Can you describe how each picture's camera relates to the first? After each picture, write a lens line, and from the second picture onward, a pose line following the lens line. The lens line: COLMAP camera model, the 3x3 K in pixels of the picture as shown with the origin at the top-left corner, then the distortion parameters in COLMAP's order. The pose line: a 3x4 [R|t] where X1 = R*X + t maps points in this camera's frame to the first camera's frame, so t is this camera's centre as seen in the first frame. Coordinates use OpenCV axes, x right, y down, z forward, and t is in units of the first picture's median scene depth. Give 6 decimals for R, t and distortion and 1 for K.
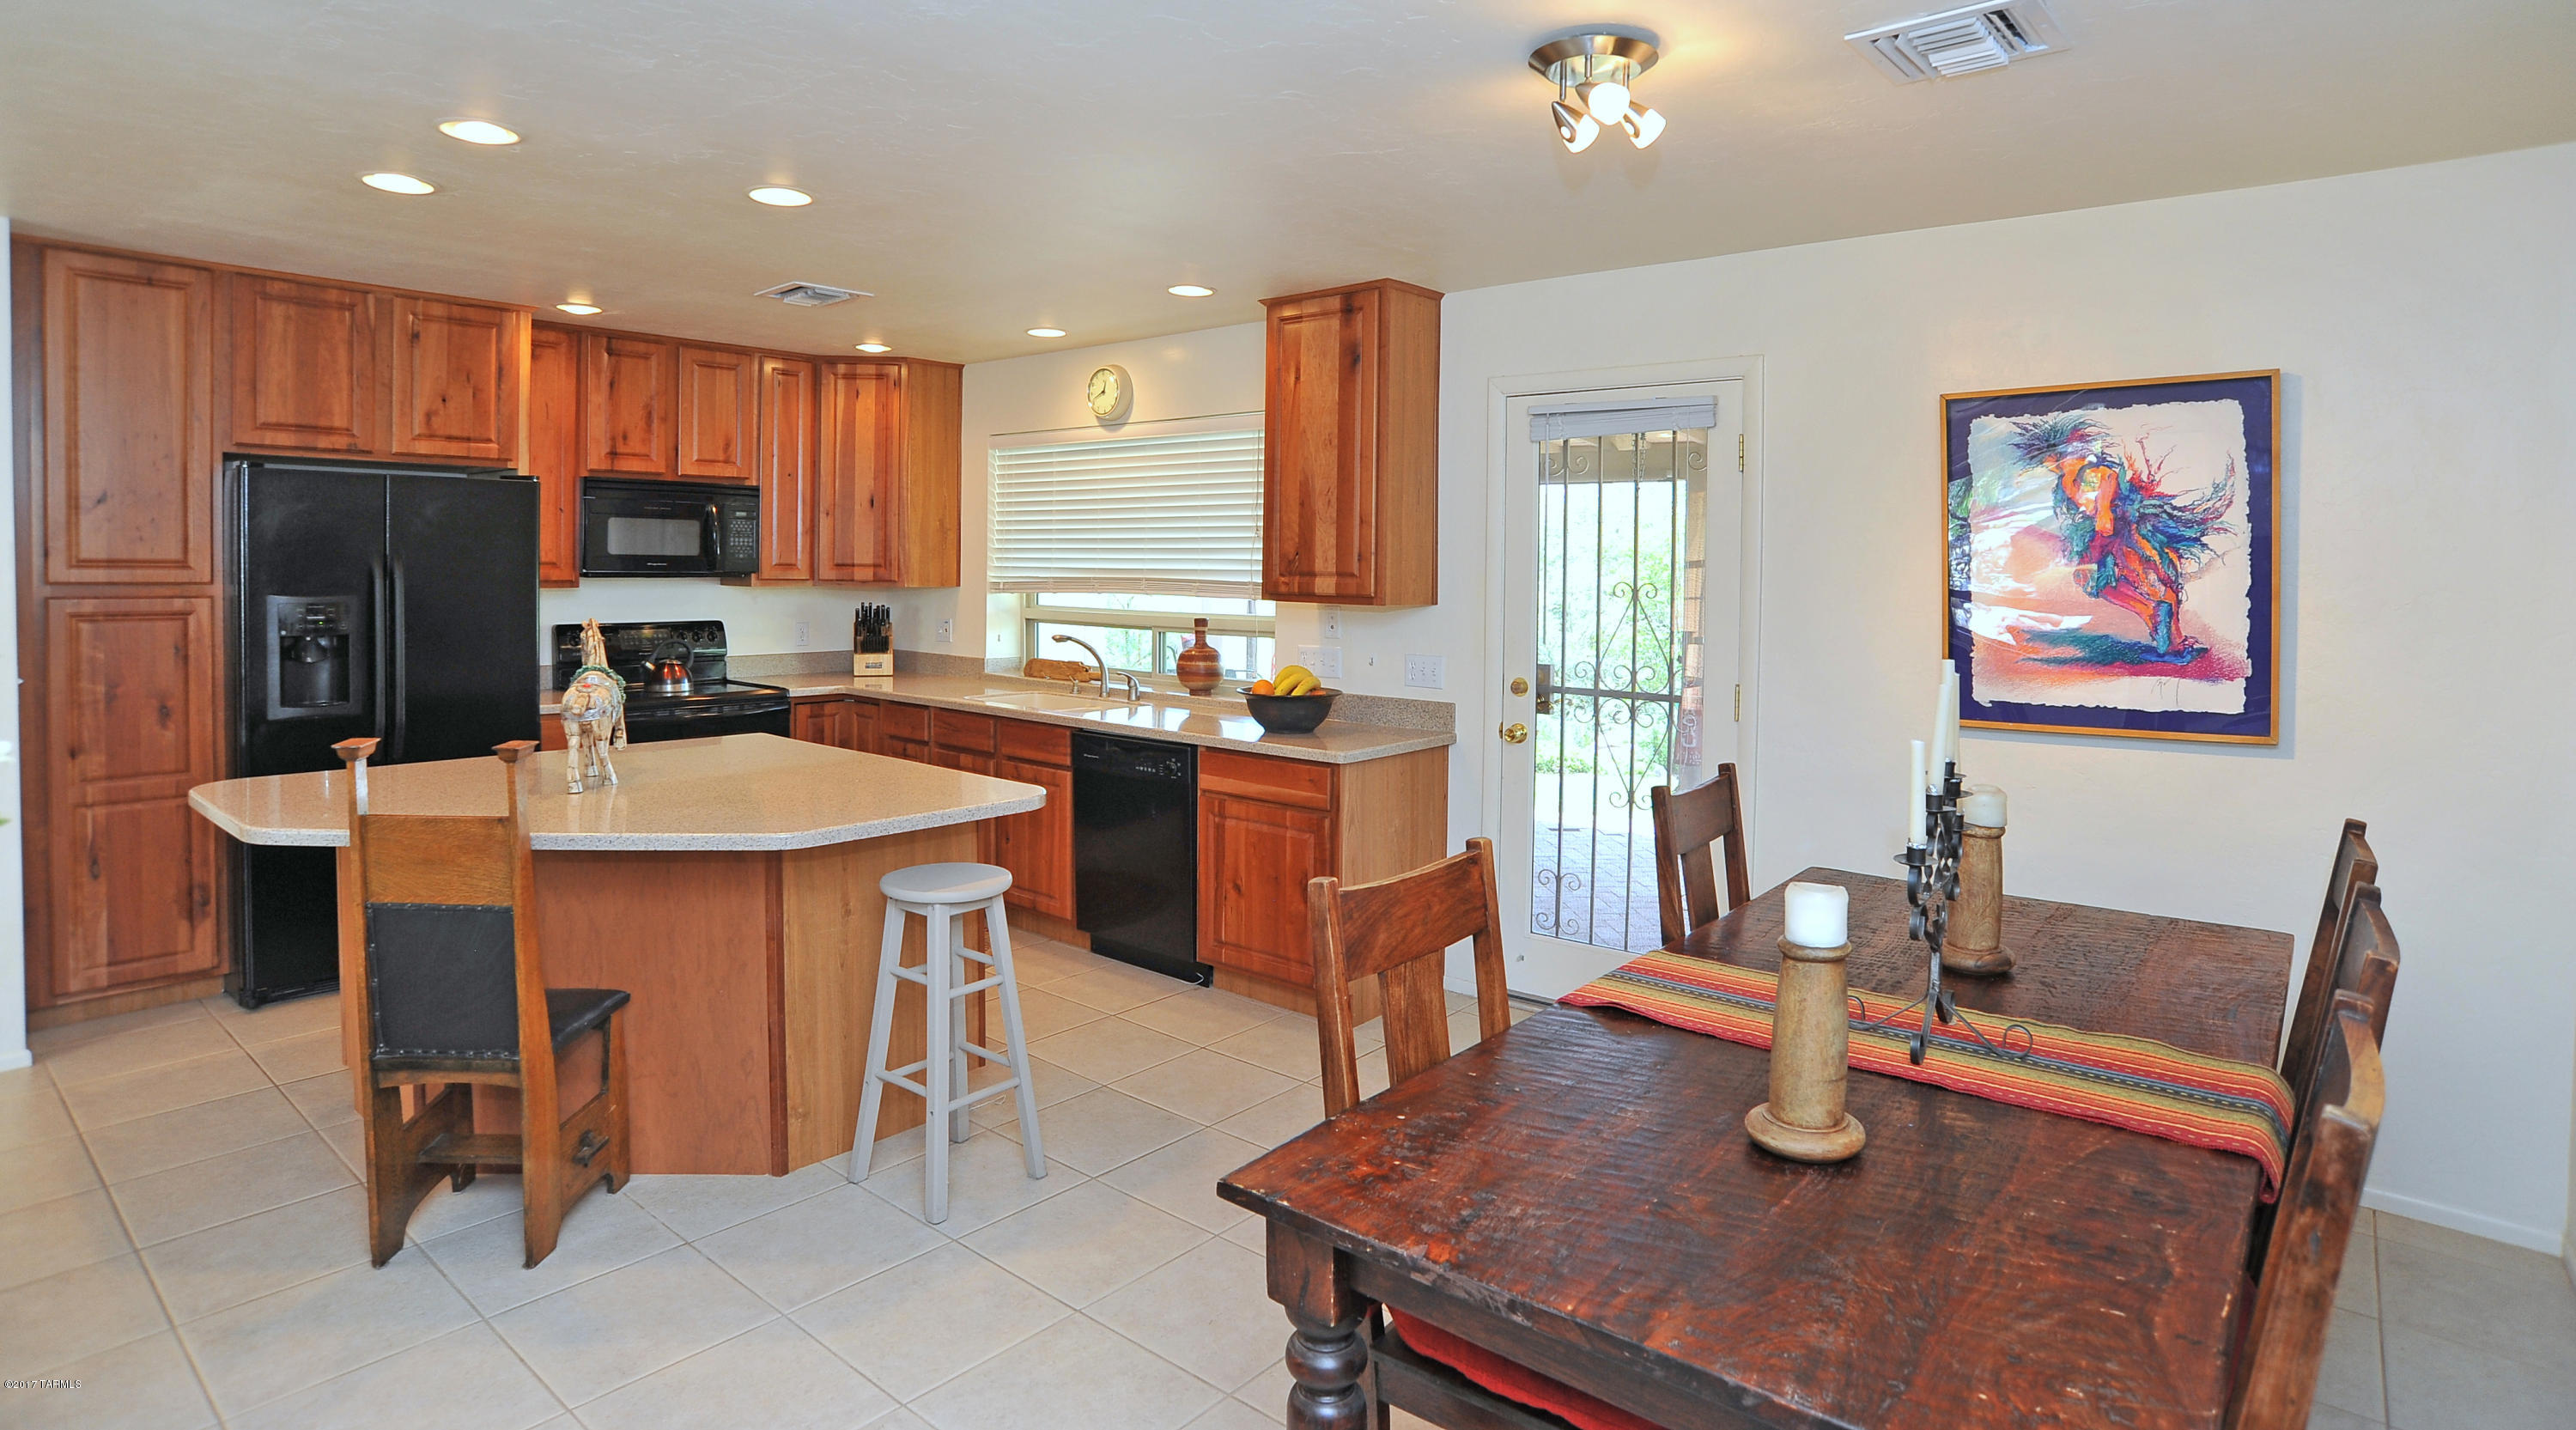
lens RADIAL K [[1317.7, 0, 1288.9], [0, 1317.7, 600.0], [0, 0, 1]] dist [-0.114104, 0.061121]
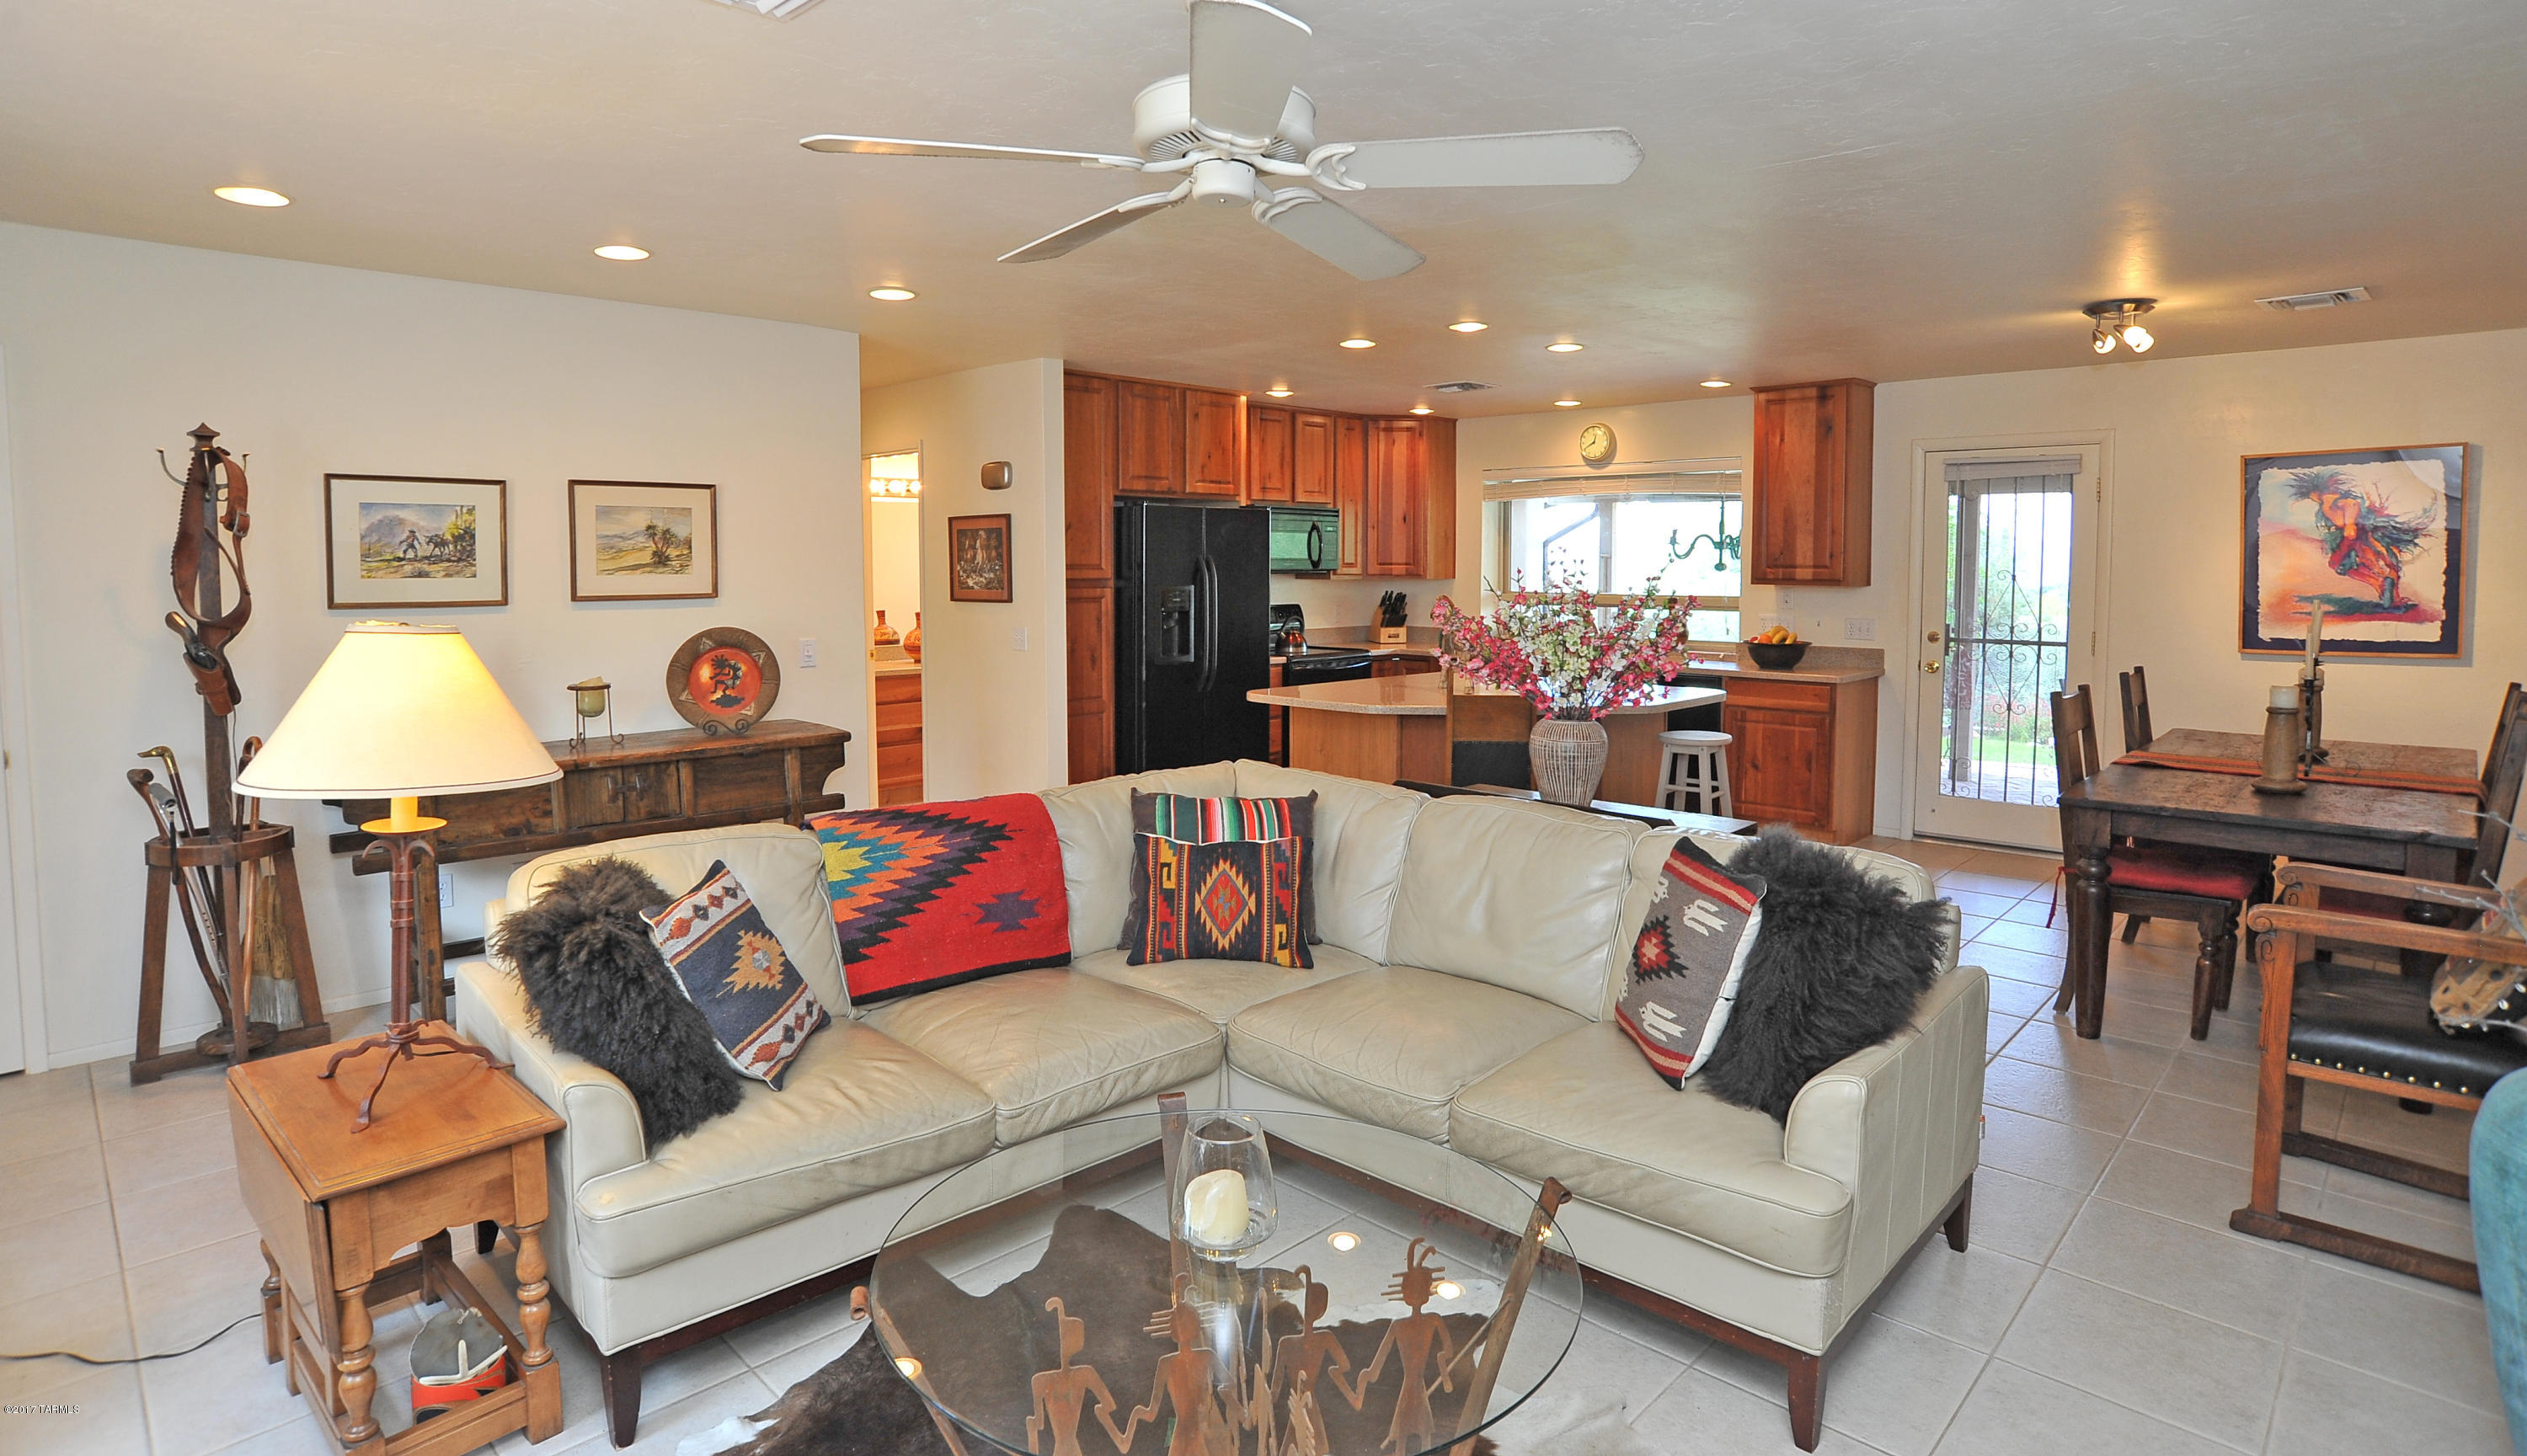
lens RADIAL K [[1292.2, 0, 1266.3], [0, 1292.2, 641.5], [0, 0, 1]] dist [-0.096880, 0.047750]
pose [[0.997172, -0.007347, -0.074790, -0.512864], [0.009880, 0.999388, 0.033551, 0.012583], [0.074498, -0.034195, 0.996635, -0.570667]]
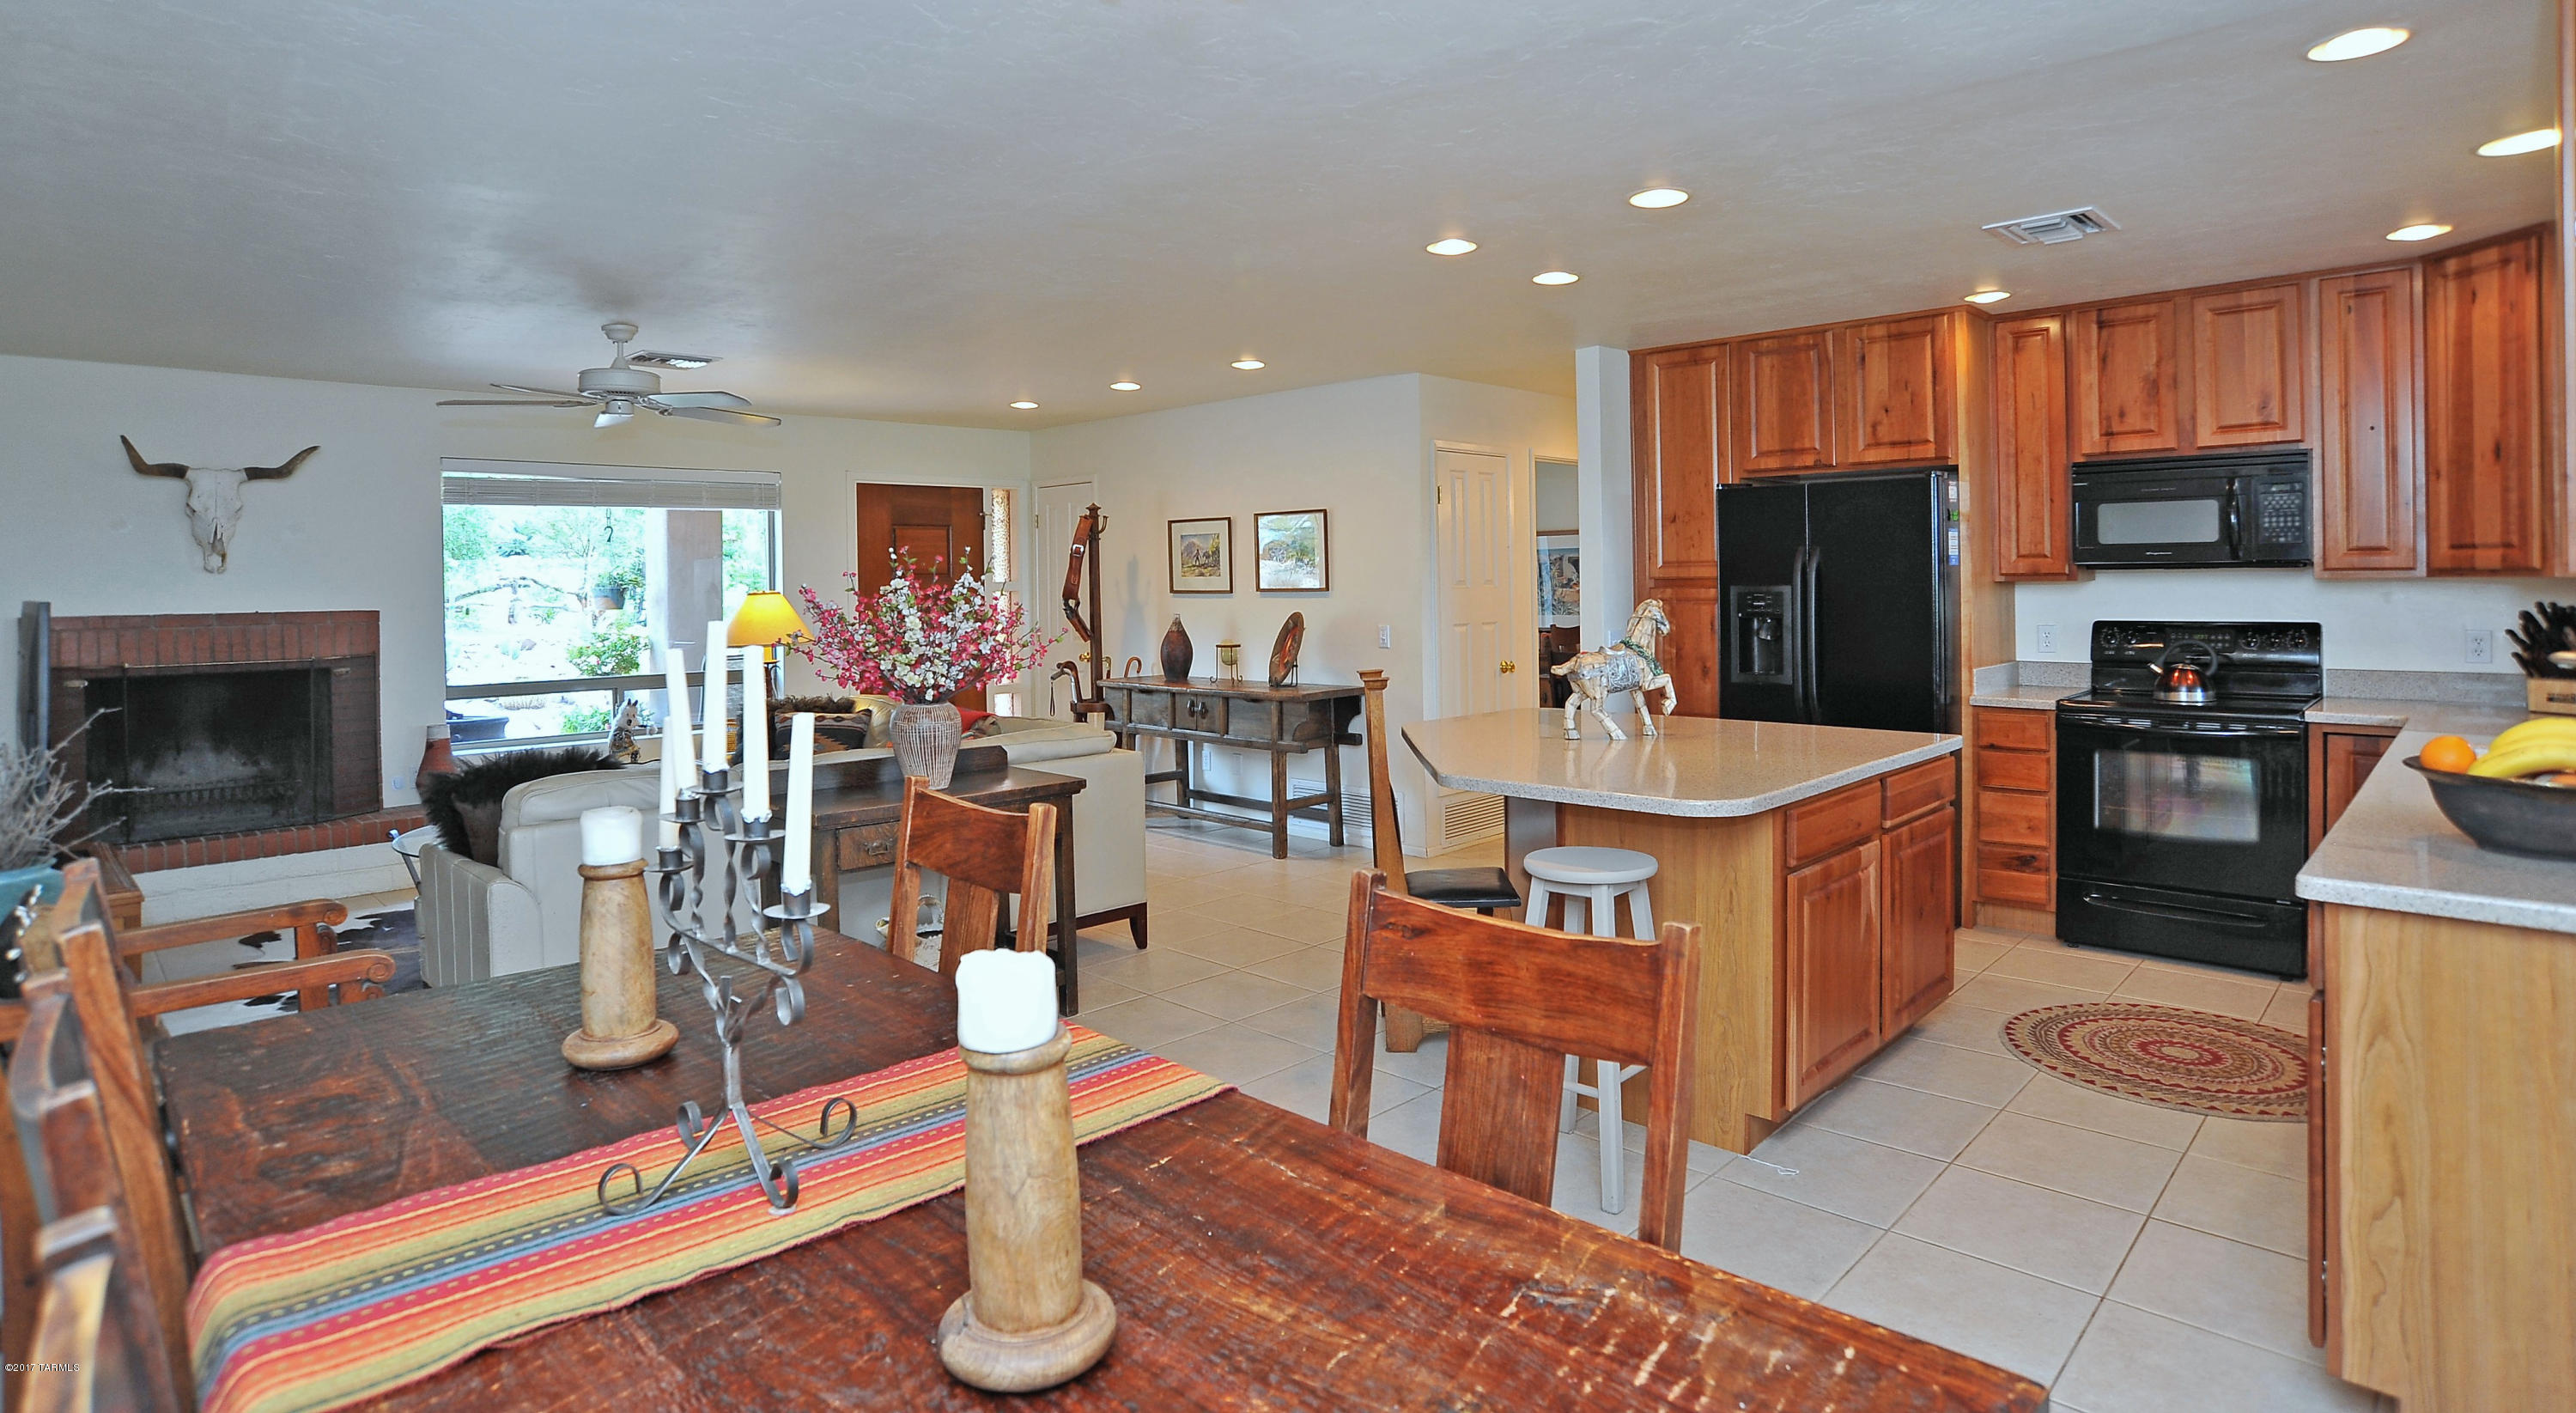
lens RADIAL K [[1314.8, 0, 1291.9], [0, 1314.8, 585.2], [0, 0, 1]] dist [-0.096222, 0.048528]
pose [[-0.079015, -0.007837, -0.996843, 0.525446], [-0.015043, 0.999865, -0.006668, 0.010769], [0.996760, 0.014468, -0.079122, 0.603217]]
